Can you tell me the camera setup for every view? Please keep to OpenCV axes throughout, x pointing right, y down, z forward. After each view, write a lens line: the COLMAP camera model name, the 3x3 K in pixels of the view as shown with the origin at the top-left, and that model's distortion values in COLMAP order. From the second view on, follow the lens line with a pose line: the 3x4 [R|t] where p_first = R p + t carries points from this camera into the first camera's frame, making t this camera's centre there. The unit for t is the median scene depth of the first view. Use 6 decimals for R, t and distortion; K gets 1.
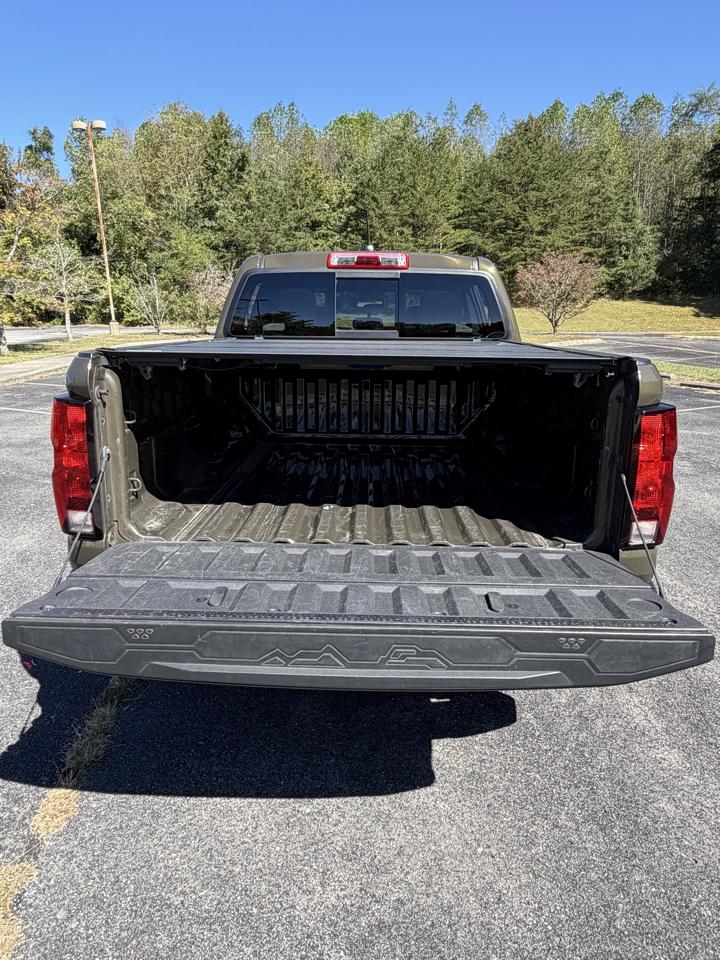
lens RADIAL K [[829.3, 0, 360.0], [0, 829.3, 480.0], [0, 0, 1]] dist [0.012449, -0.048136]
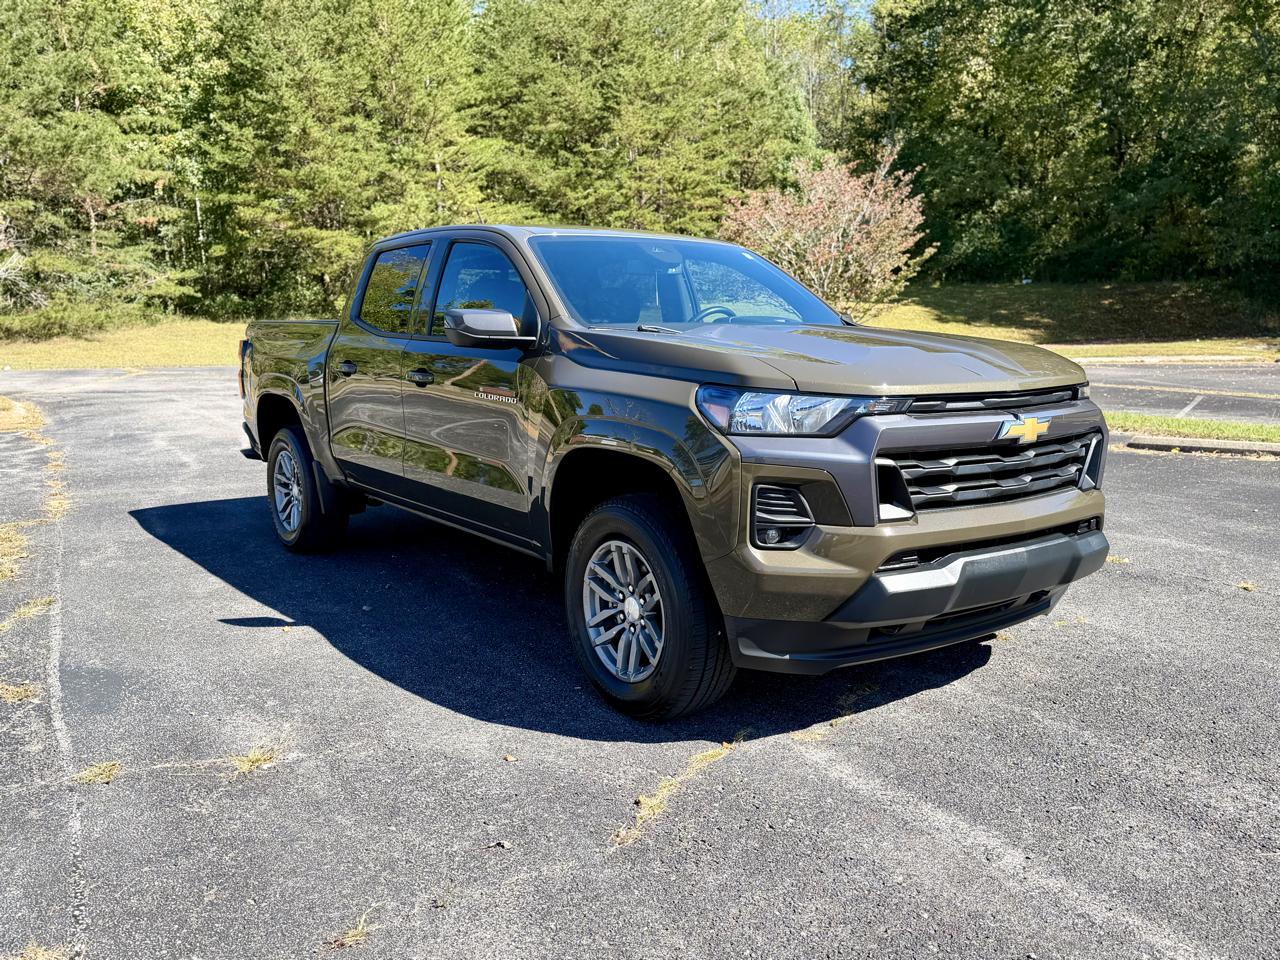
lens RADIAL K [[1105.8, 0, 648.8], [0, 1105.8, 487.0], [0, 0, 1]] dist [0.012449, -0.048136]
pose [[0.914240, -0.061752, 0.400441, -0.045792], [0.087202, 0.995145, -0.045629, -0.082942], [-0.395679, 0.076635, 0.915186, 0.449398]]
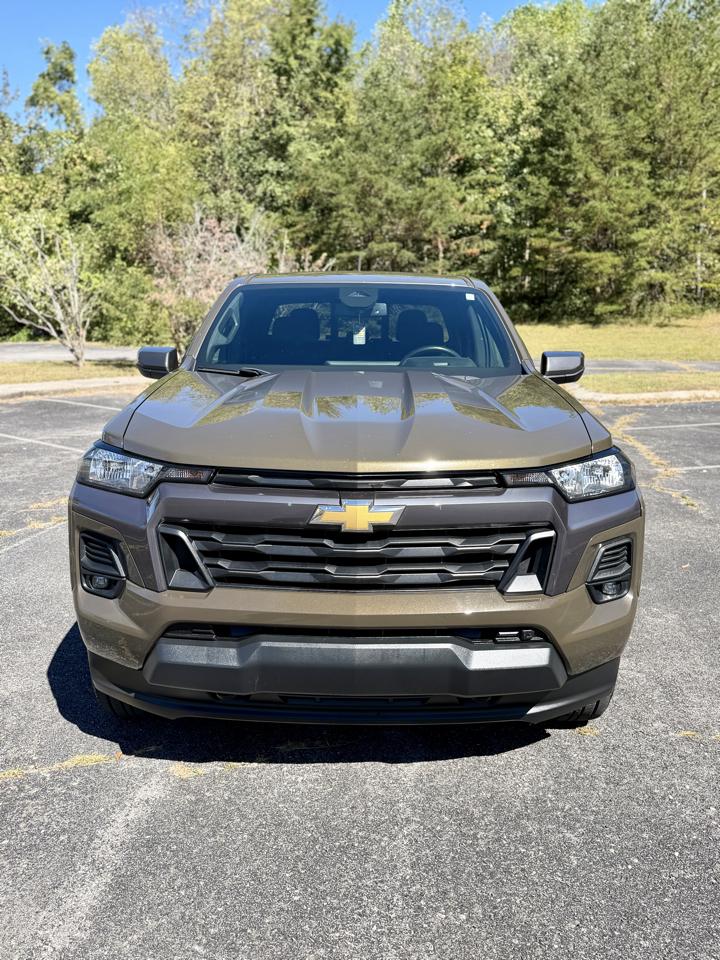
lens RADIAL K [[829.3, 0, 360.0], [0, 829.3, 480.0], [0, 0, 1]] dist [0.012449, -0.048136]
pose [[0.972915, 0.044592, -0.226820, 0.012915], [-0.048927, 0.998711, -0.013525, -0.088916], [0.225924, 0.024256, 0.973843, 0.458114]]
